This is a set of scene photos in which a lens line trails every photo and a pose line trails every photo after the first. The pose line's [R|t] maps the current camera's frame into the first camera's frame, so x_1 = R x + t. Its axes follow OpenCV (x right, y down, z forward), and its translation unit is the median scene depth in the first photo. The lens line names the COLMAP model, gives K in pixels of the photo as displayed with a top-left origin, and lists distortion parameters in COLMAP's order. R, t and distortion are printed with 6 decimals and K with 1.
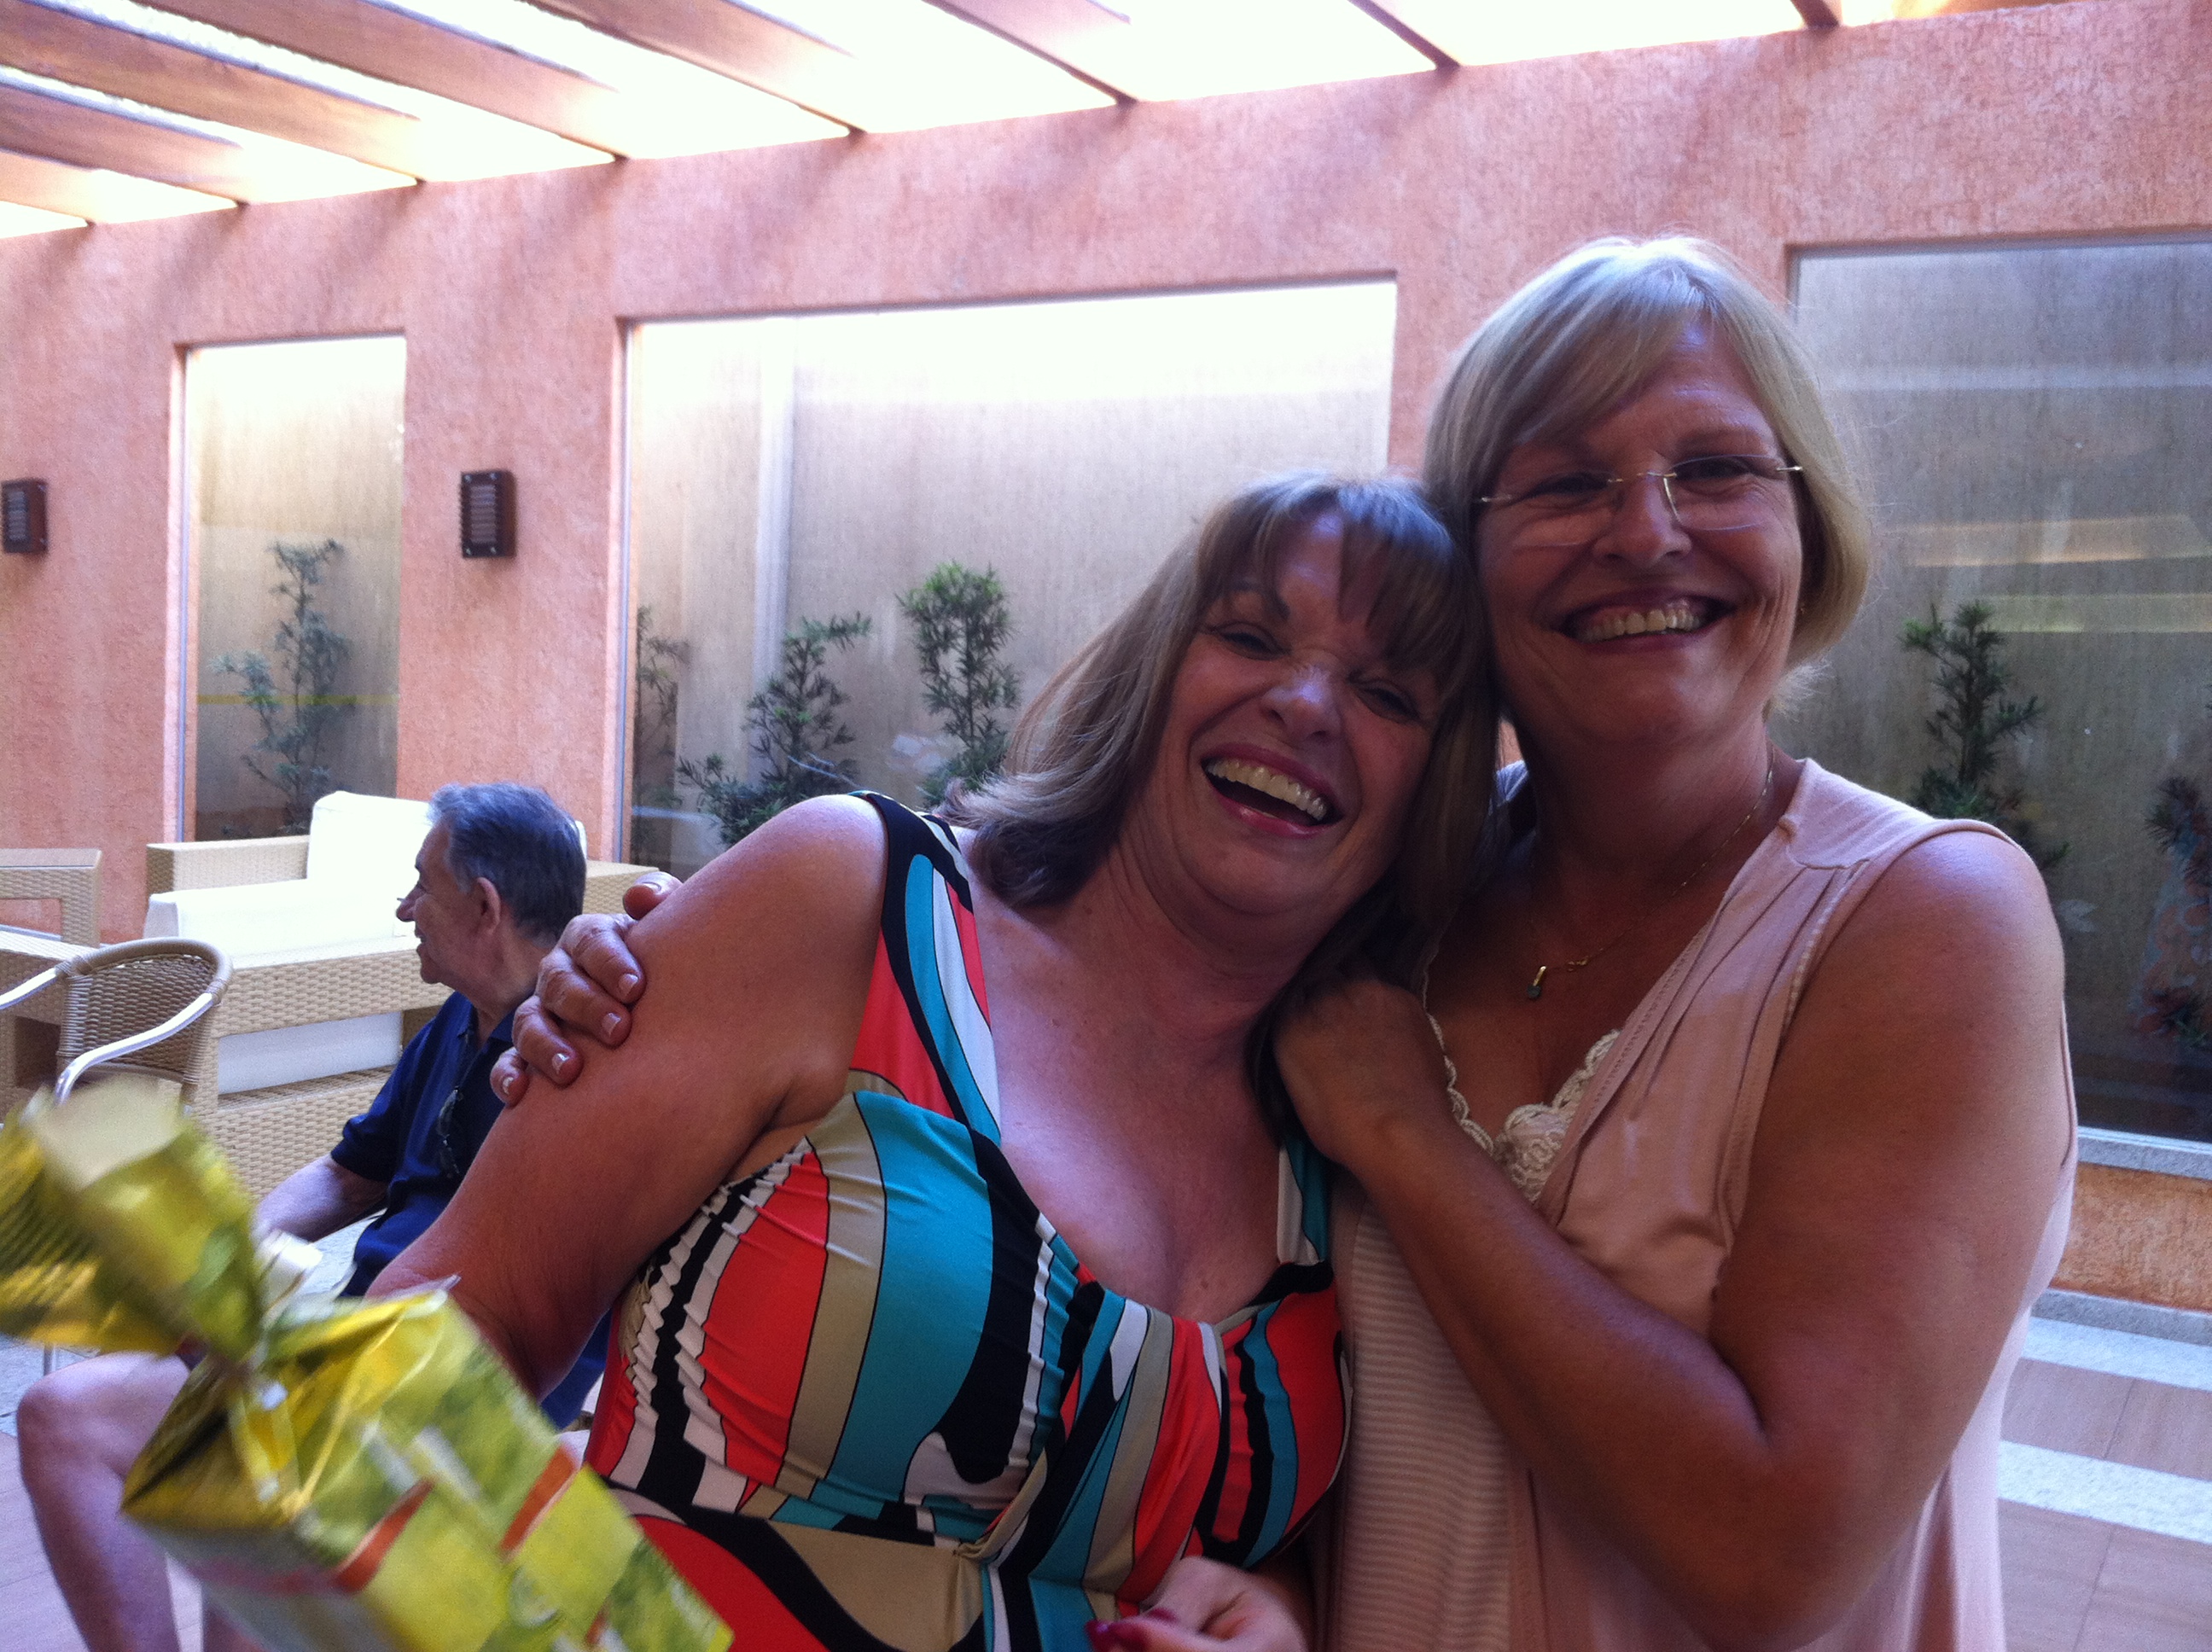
lens RADIAL K [[2110.1, 0, 1079.3], [0, 2110.1, 799.8], [0, 0, 1]] dist [-0.017459, 0.000000]
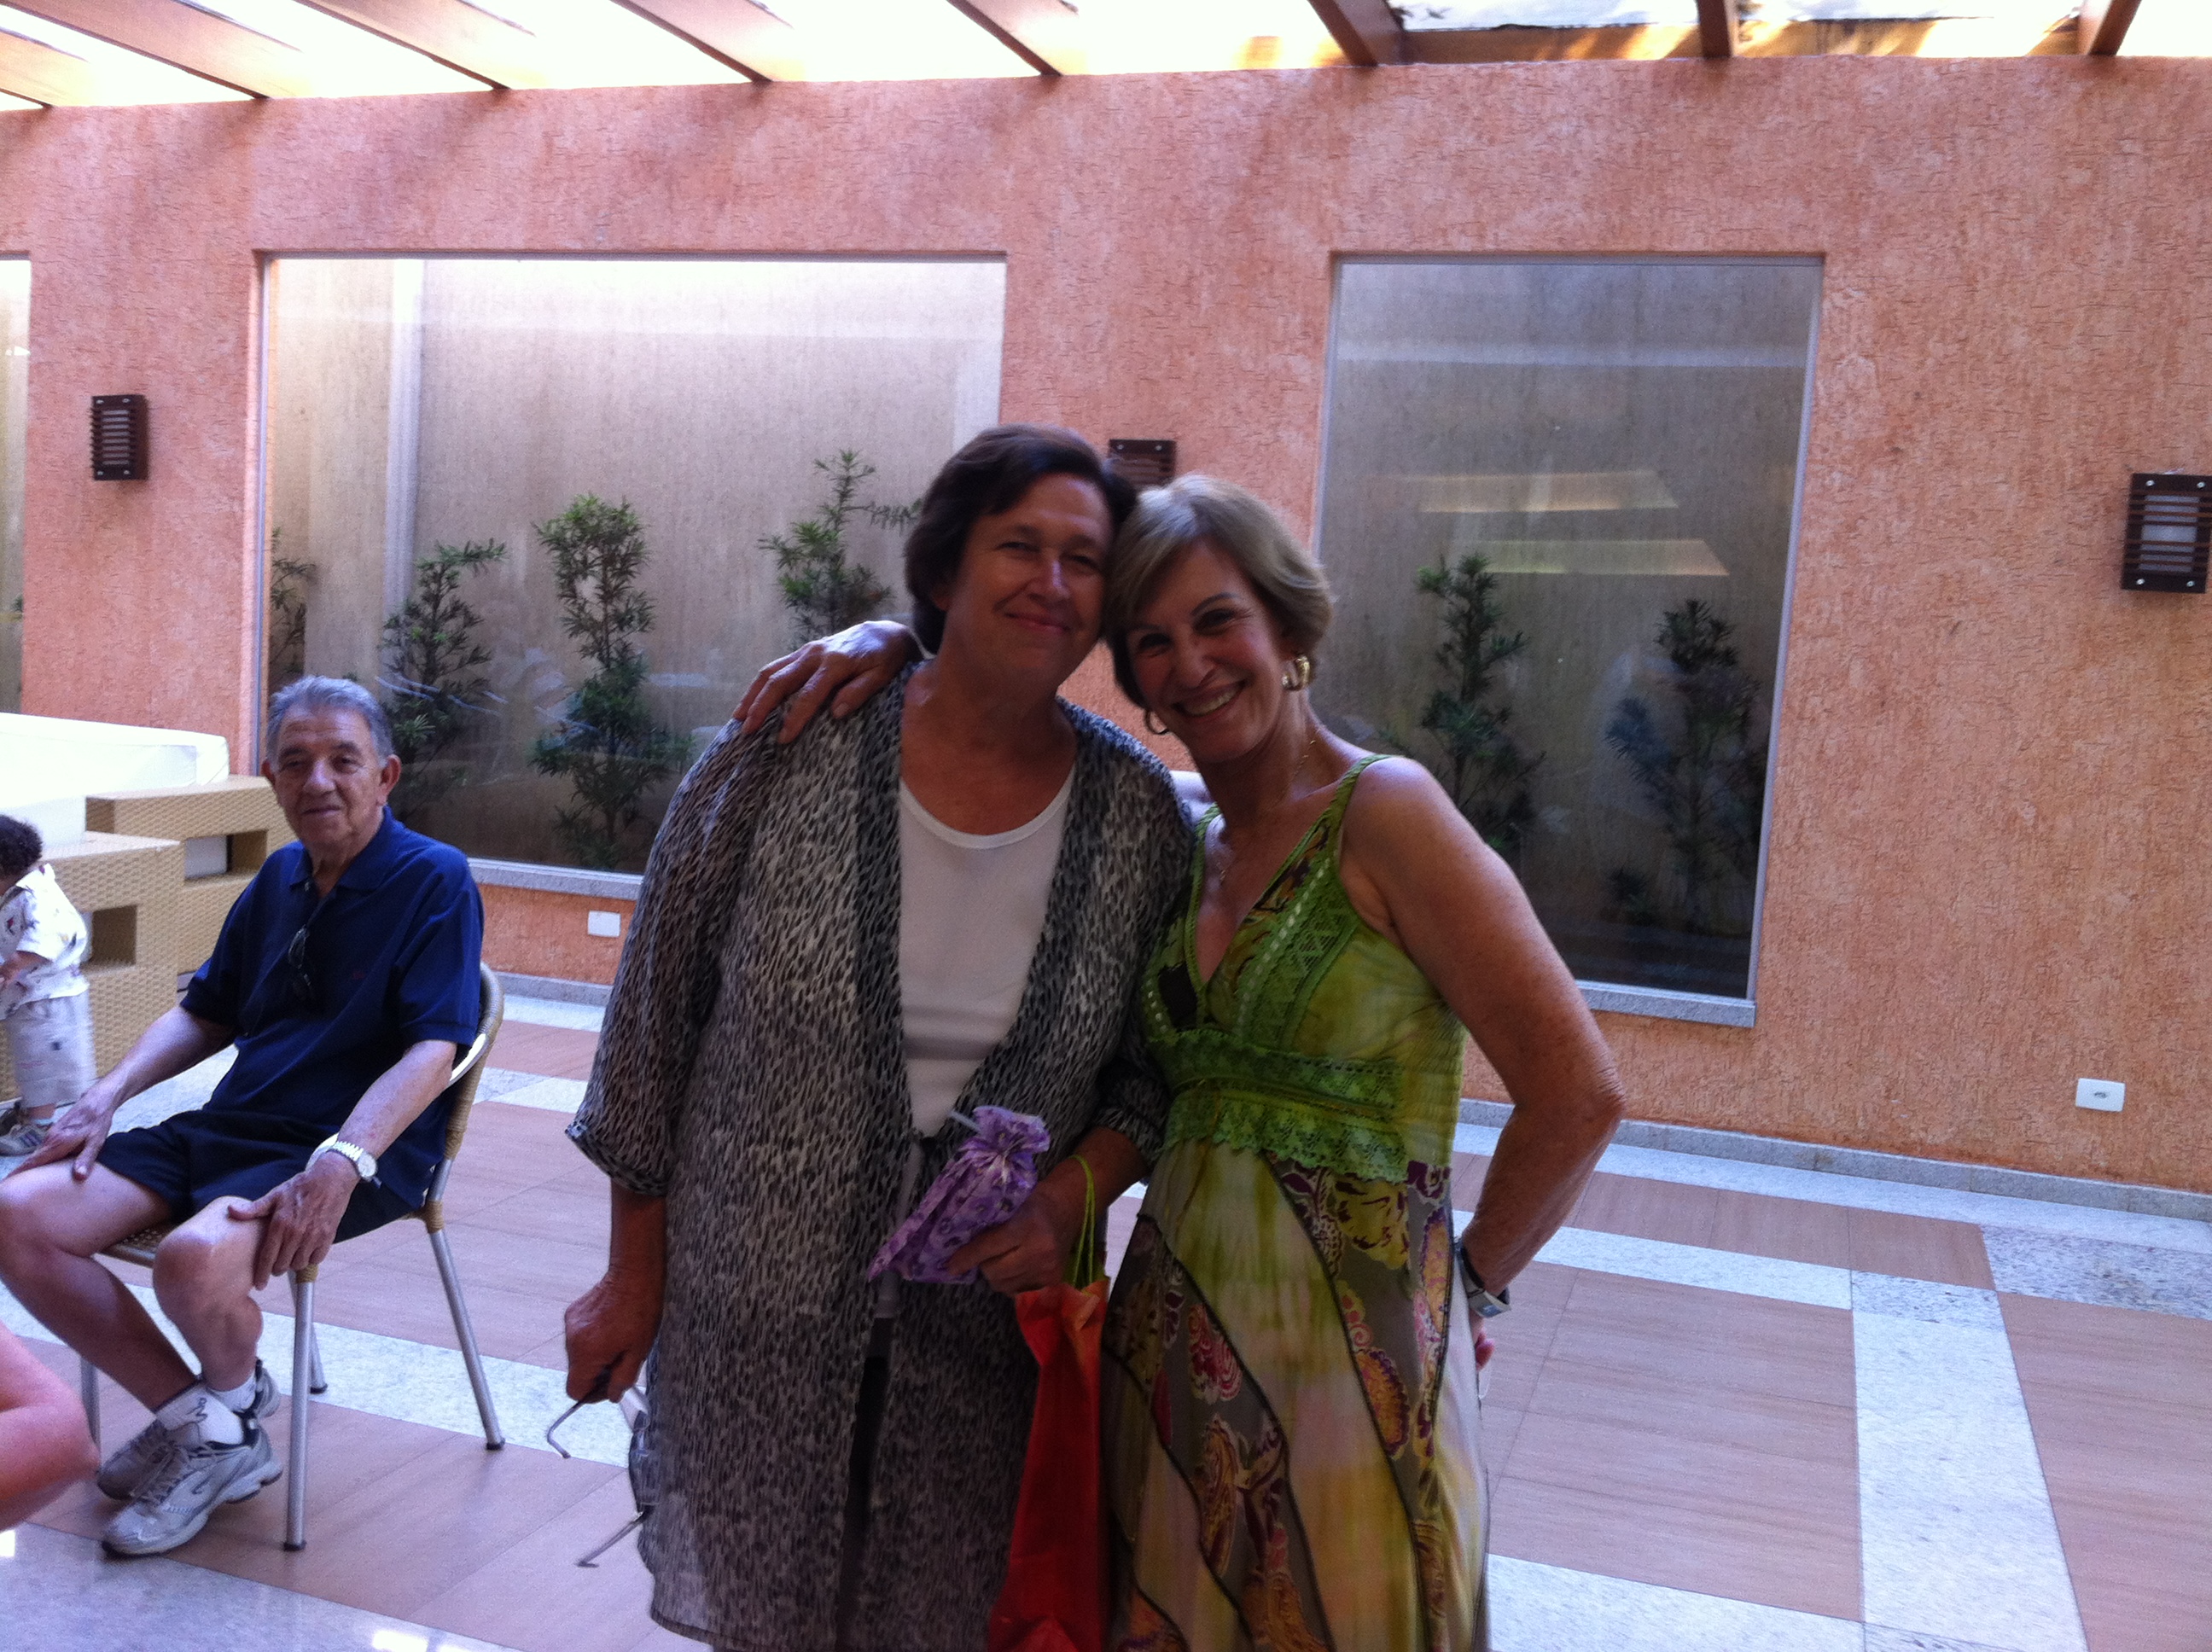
lens RADIAL K [[2110.1, 0, 1087.6], [0, 2110.1, 798.4], [0, 0, 1]] dist [-0.017459, 0.000000]
pose [[0.976280, -0.005817, 0.216433, -0.046068], [-0.001846, 0.999379, 0.035189, 0.003907], [-0.216504, -0.034753, 0.975663, -0.112949]]
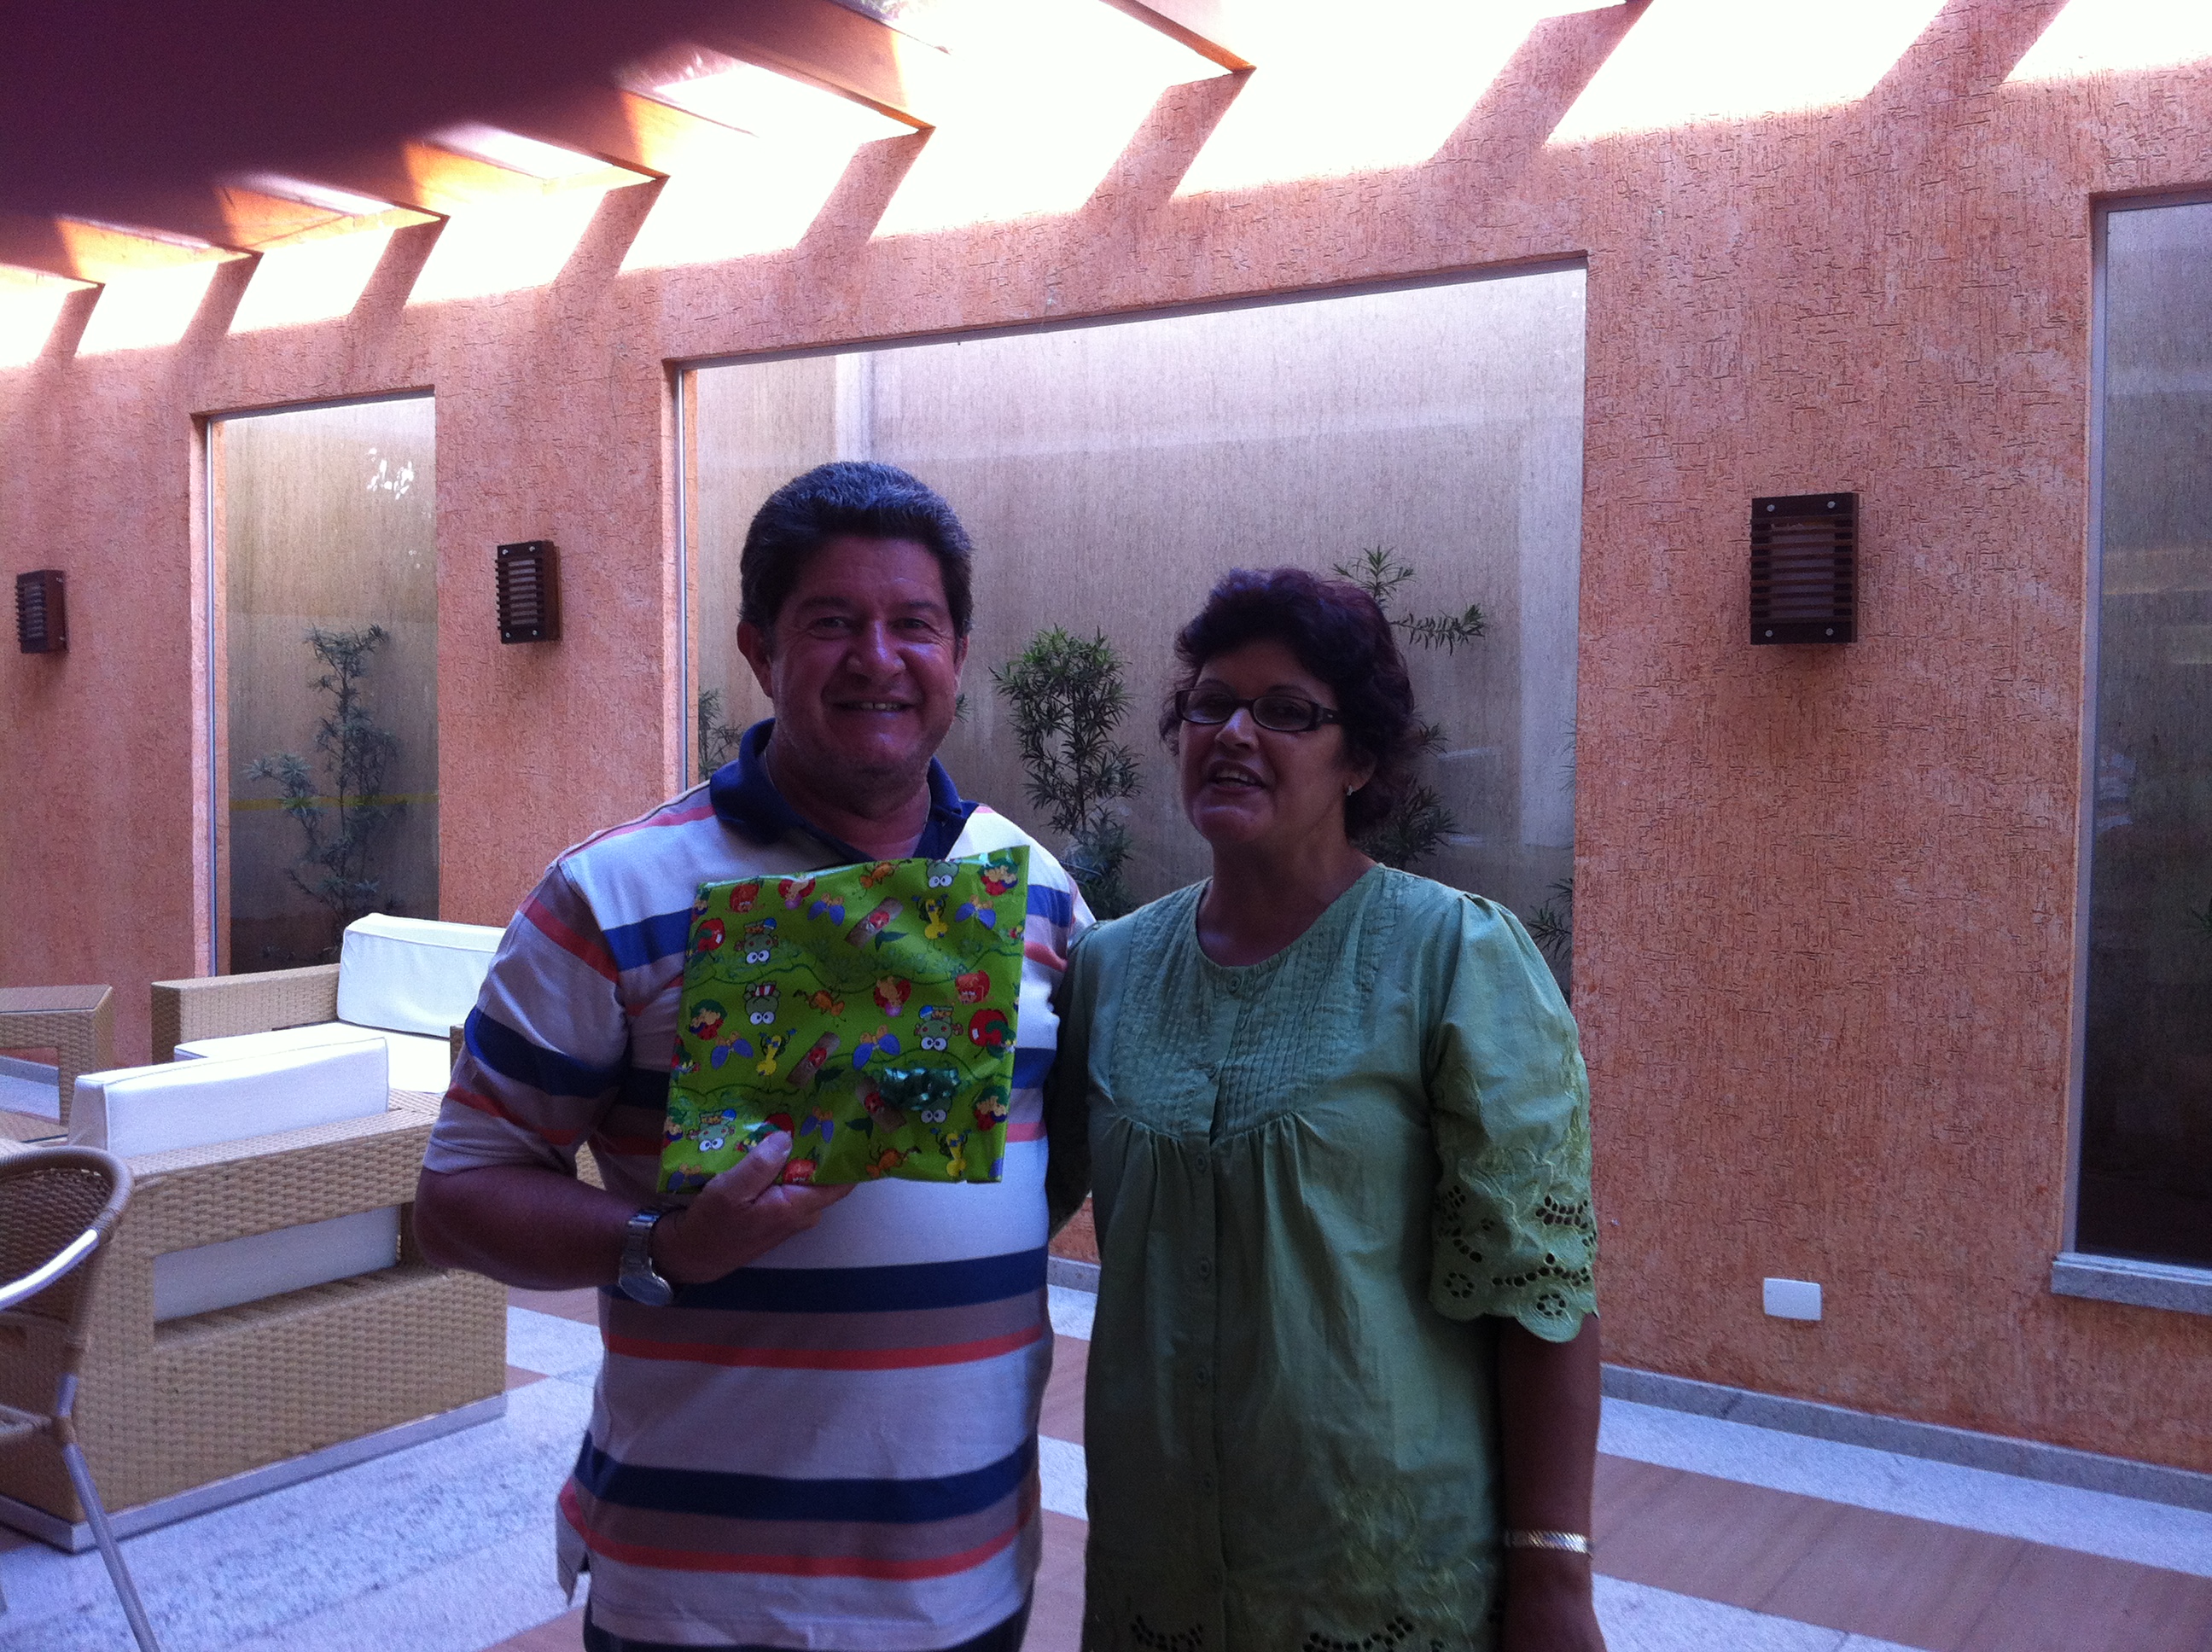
lens RADIAL K [[2110.1, 0, 1076.5], [0, 2110.1, 817.2], [0, 0, 1]] dist [-0.017459, 0.000000]
pose [[0.997735, -0.030613, -0.059892, -0.003244], [0.029505, 0.999378, -0.019306, -0.019561], [0.060445, 0.017495, 0.998018, 0.149831]]
